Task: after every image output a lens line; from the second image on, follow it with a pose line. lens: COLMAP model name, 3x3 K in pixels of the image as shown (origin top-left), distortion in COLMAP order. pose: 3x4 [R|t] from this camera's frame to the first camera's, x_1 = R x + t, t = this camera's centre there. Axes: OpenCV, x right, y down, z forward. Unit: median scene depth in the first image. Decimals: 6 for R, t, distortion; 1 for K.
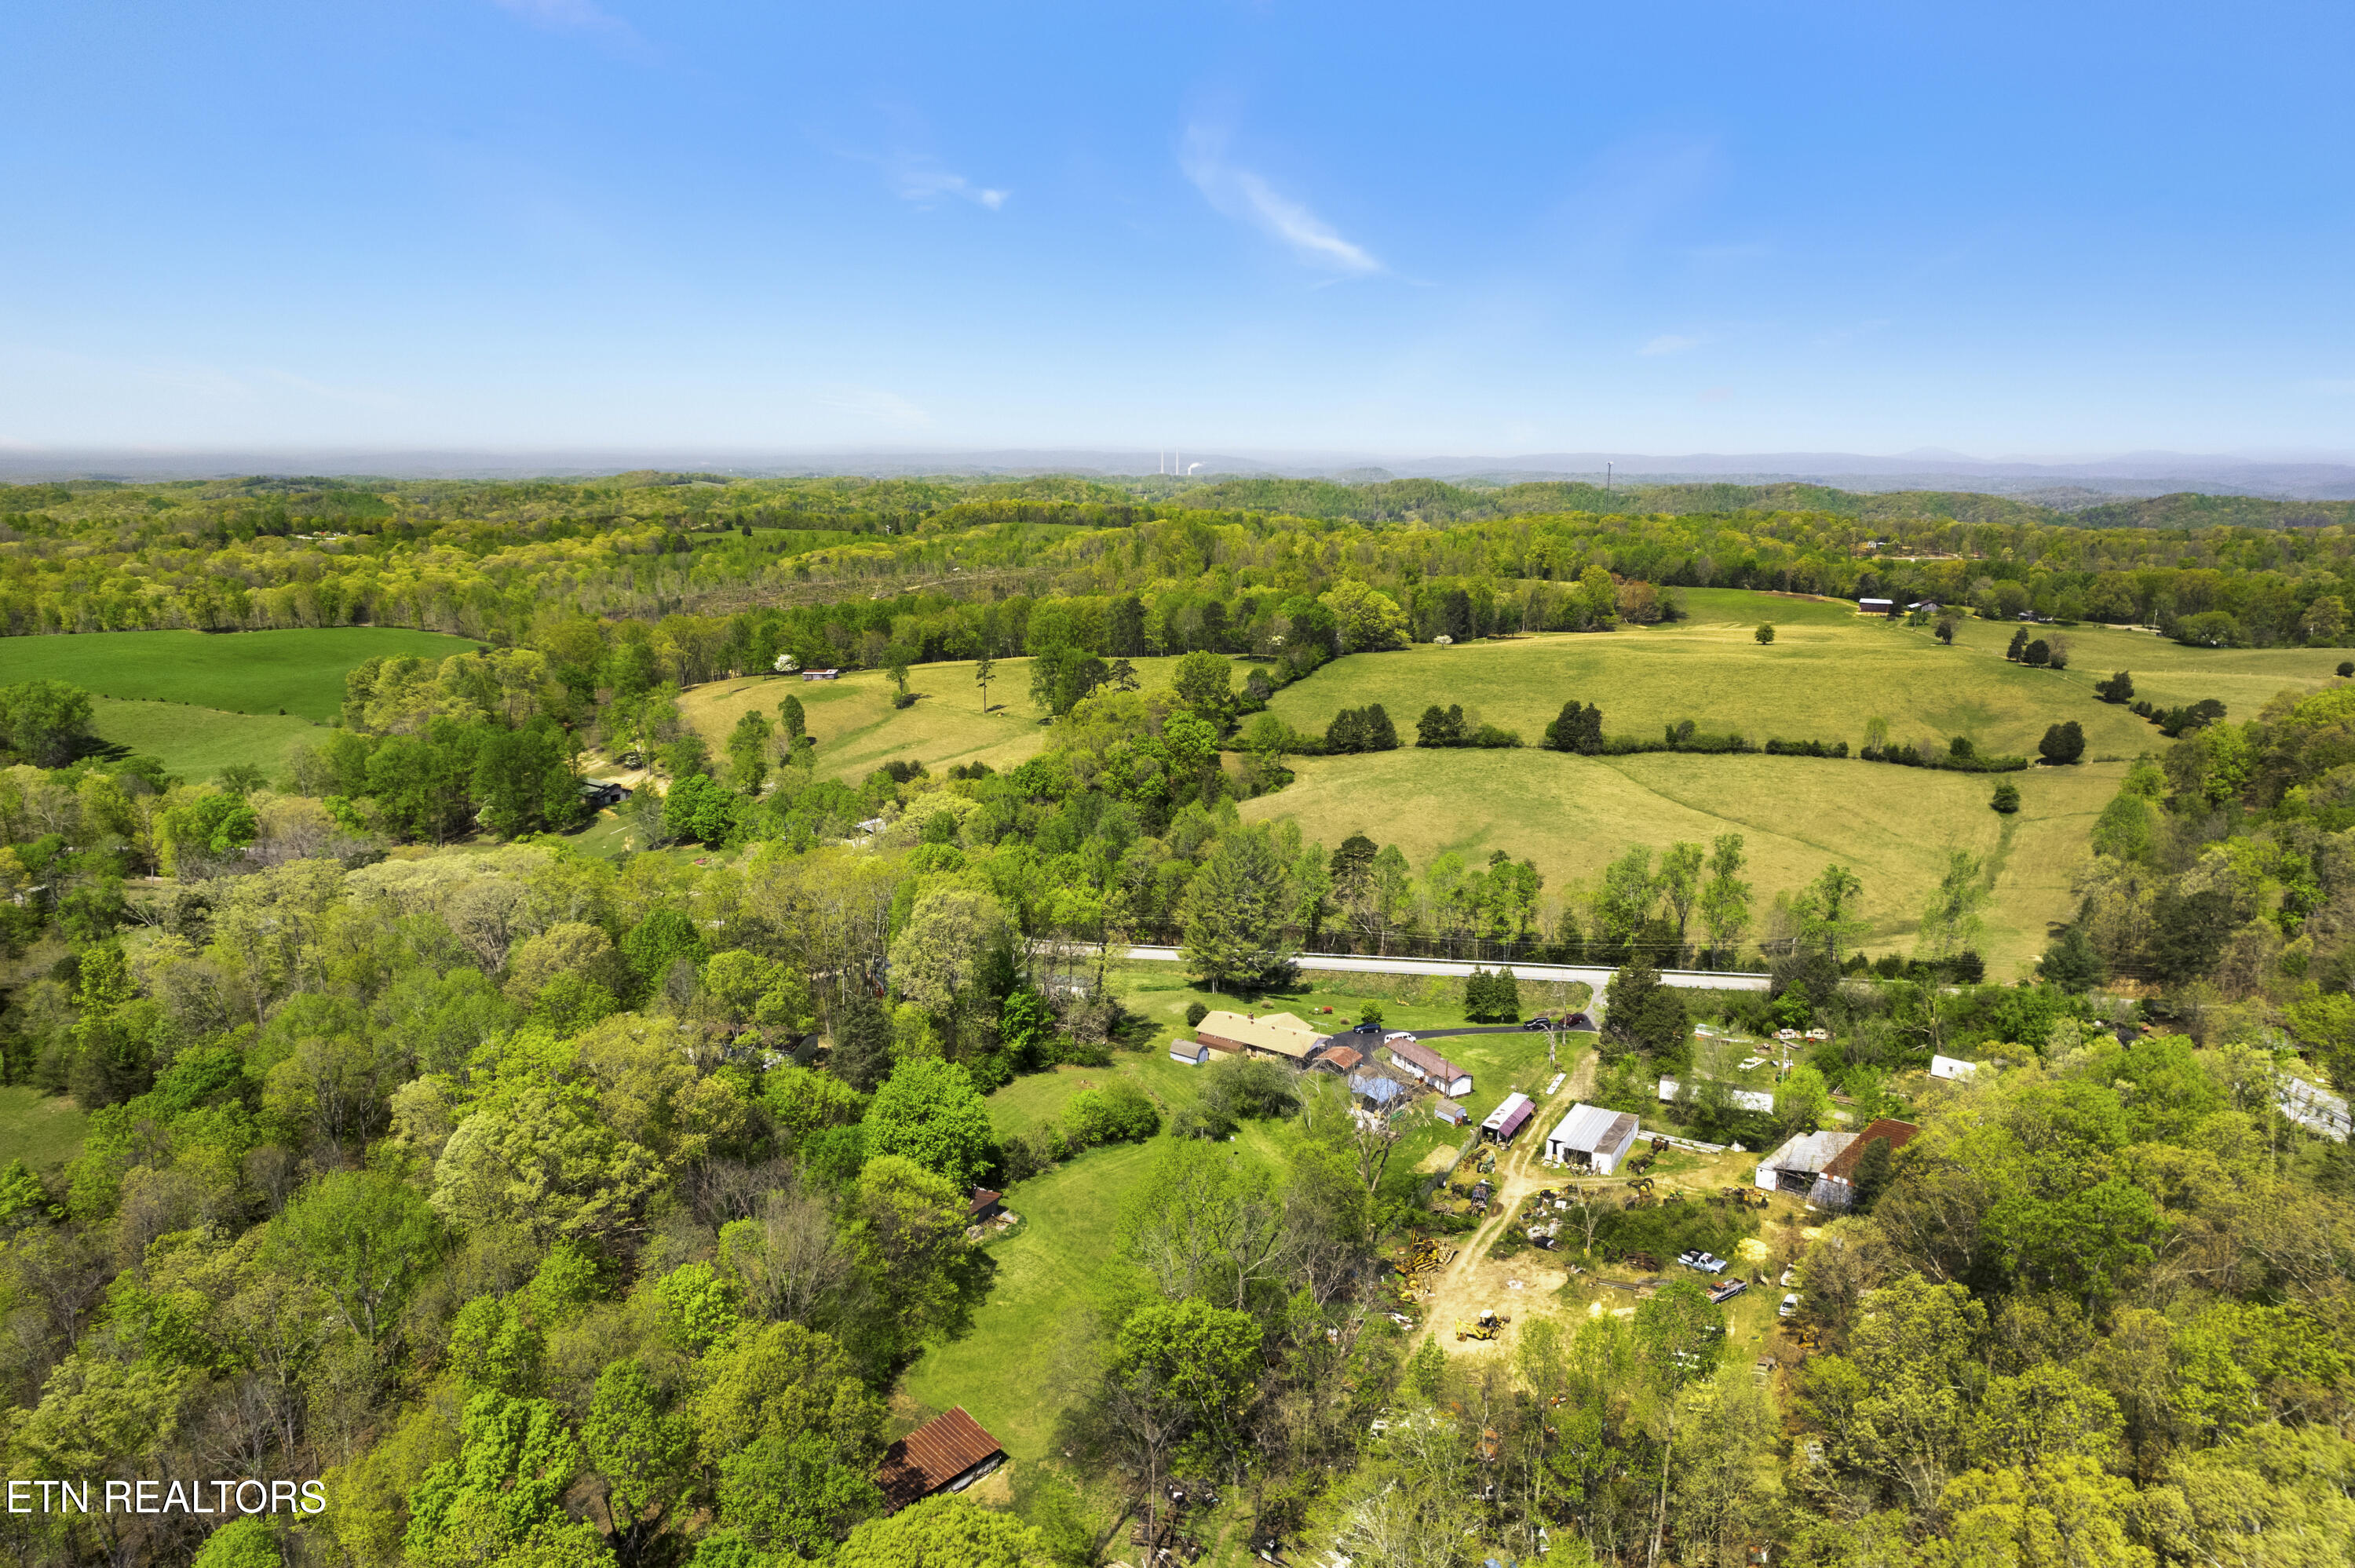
lens RADIAL K [[1520.0, 0, 1177.5], [0, 1520.0, 784.0], [0, 0, 1]] dist [-0.043201, -0.000113]
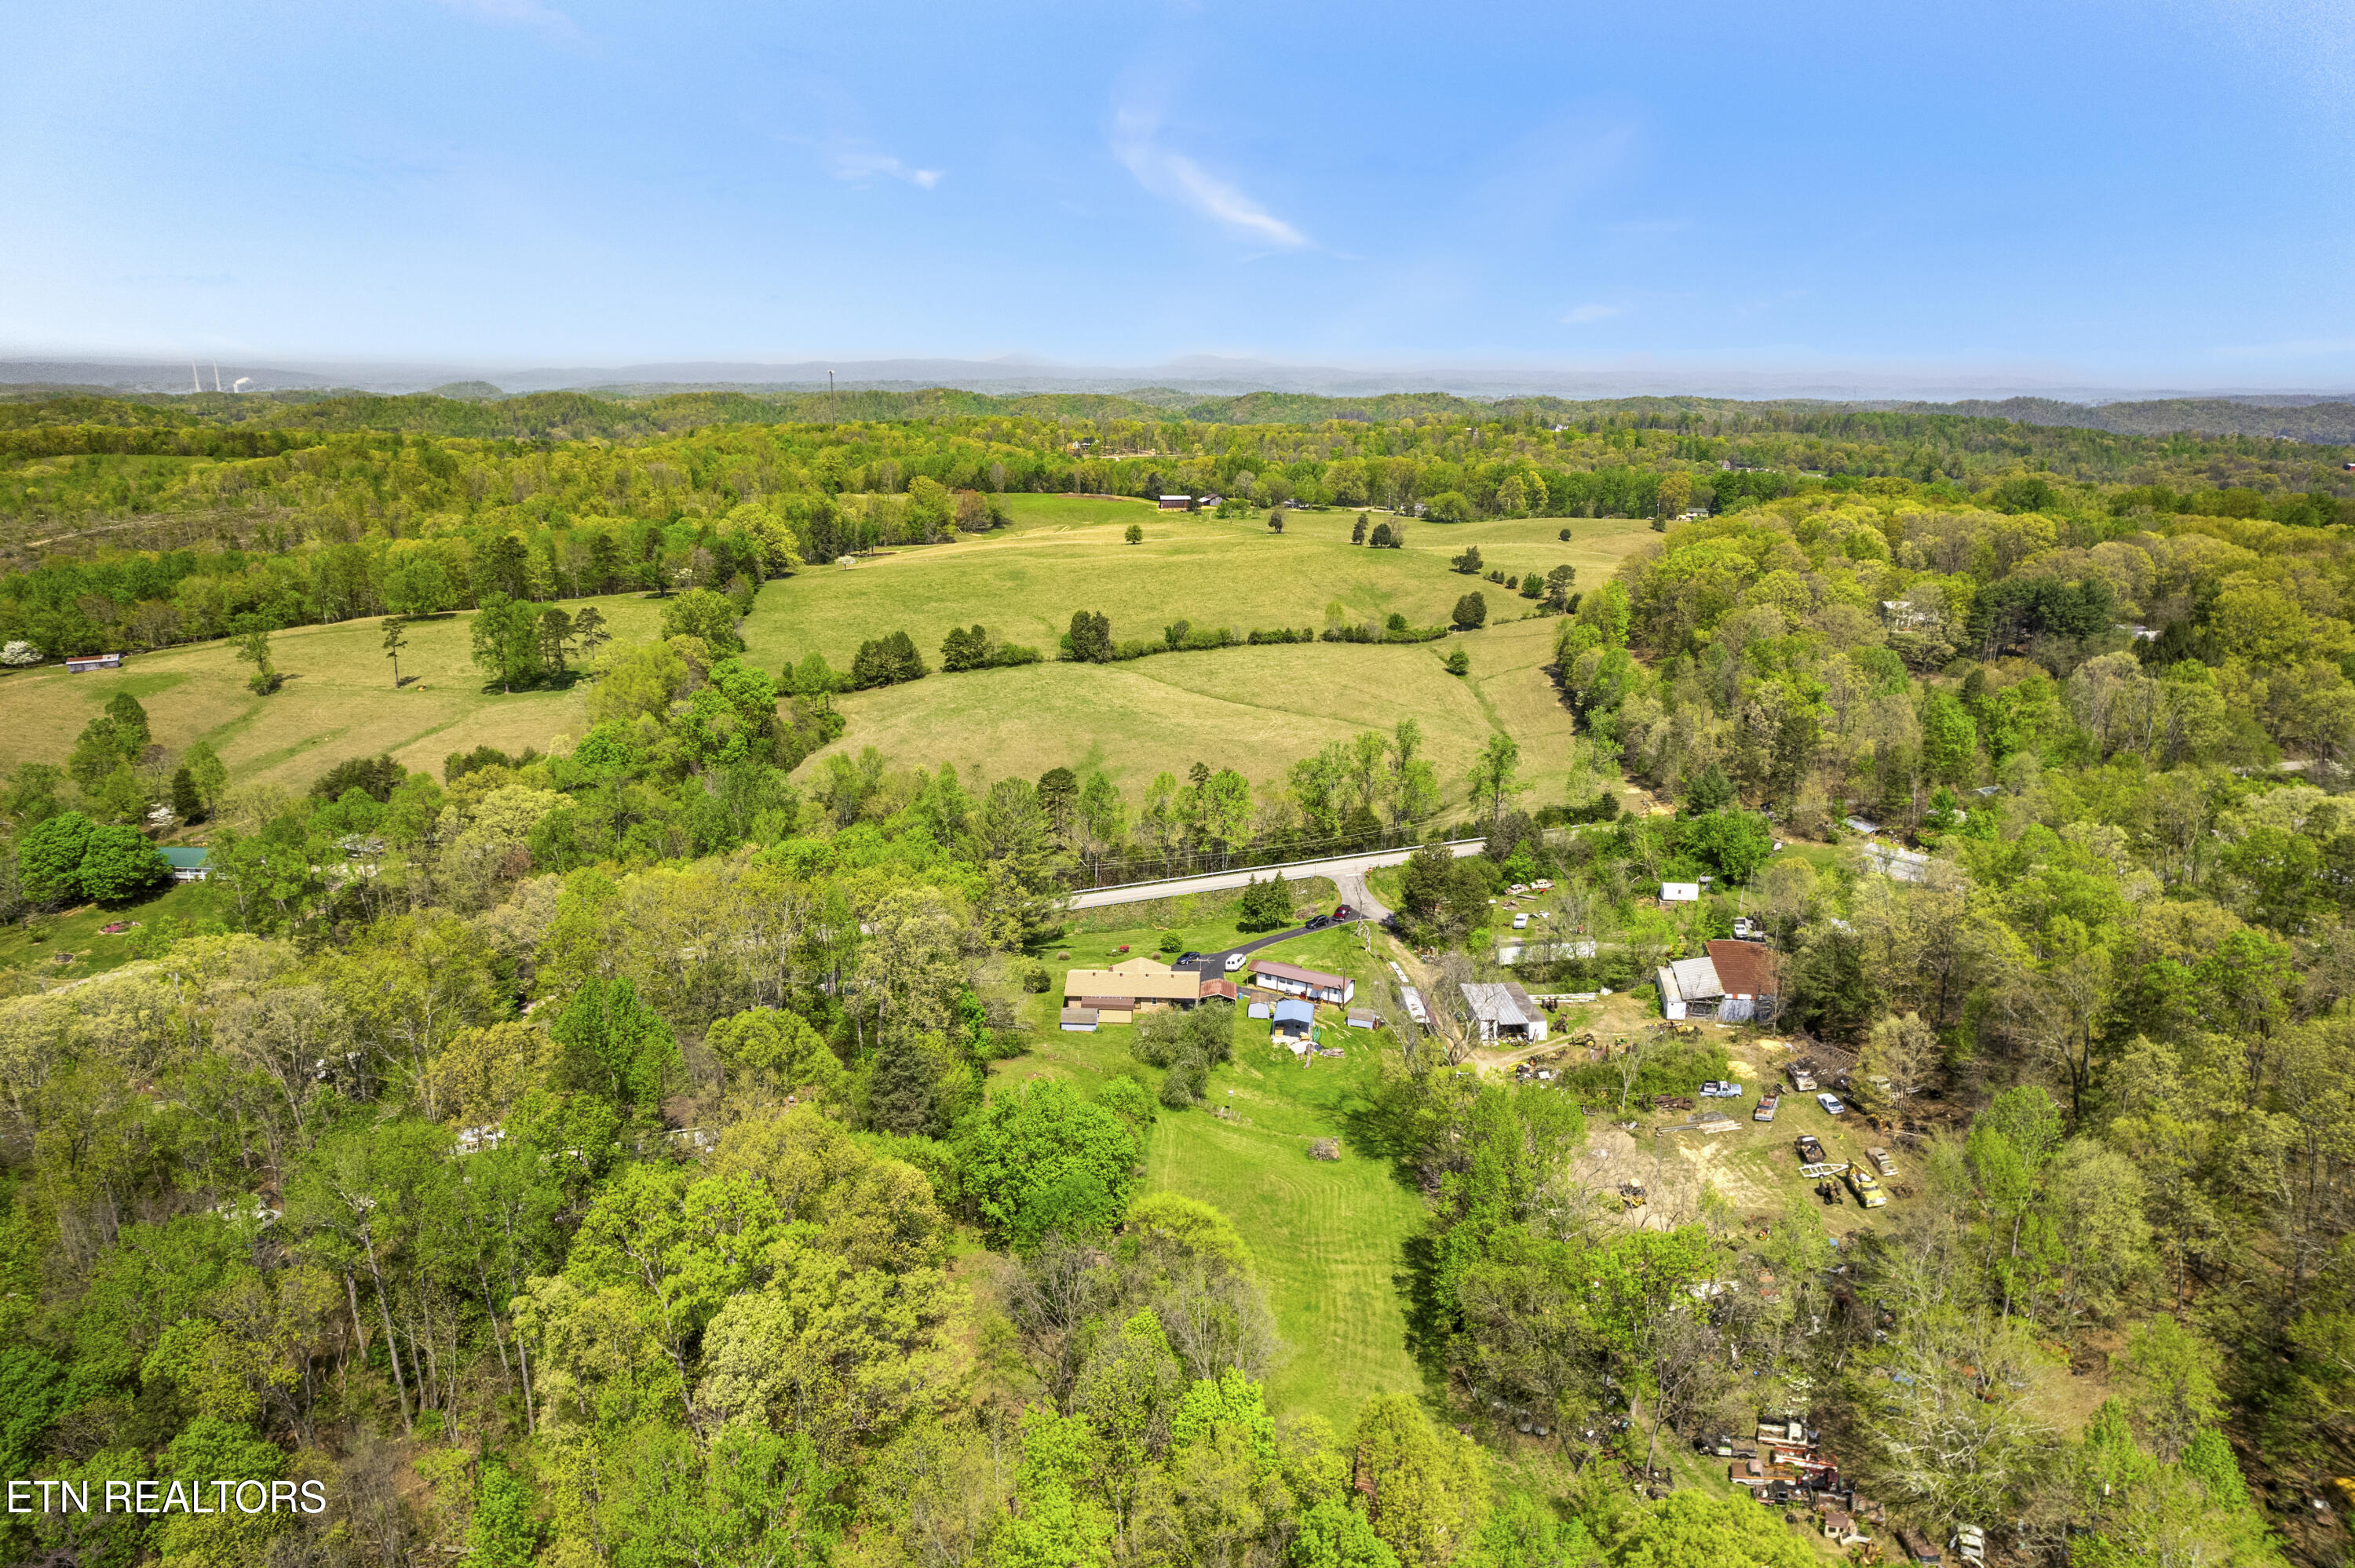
lens RADIAL K [[1530.5, 0, 1177.5], [0, 1530.5, 784.0], [0, 0, 1]] dist [-0.058742, 0.043708]
pose [[0.846017, -0.140359, 0.514349, -0.223972], [0.111388, 0.989967, 0.086933, -0.022271], [-0.521391, -0.016255, 0.853163, 0.098308]]
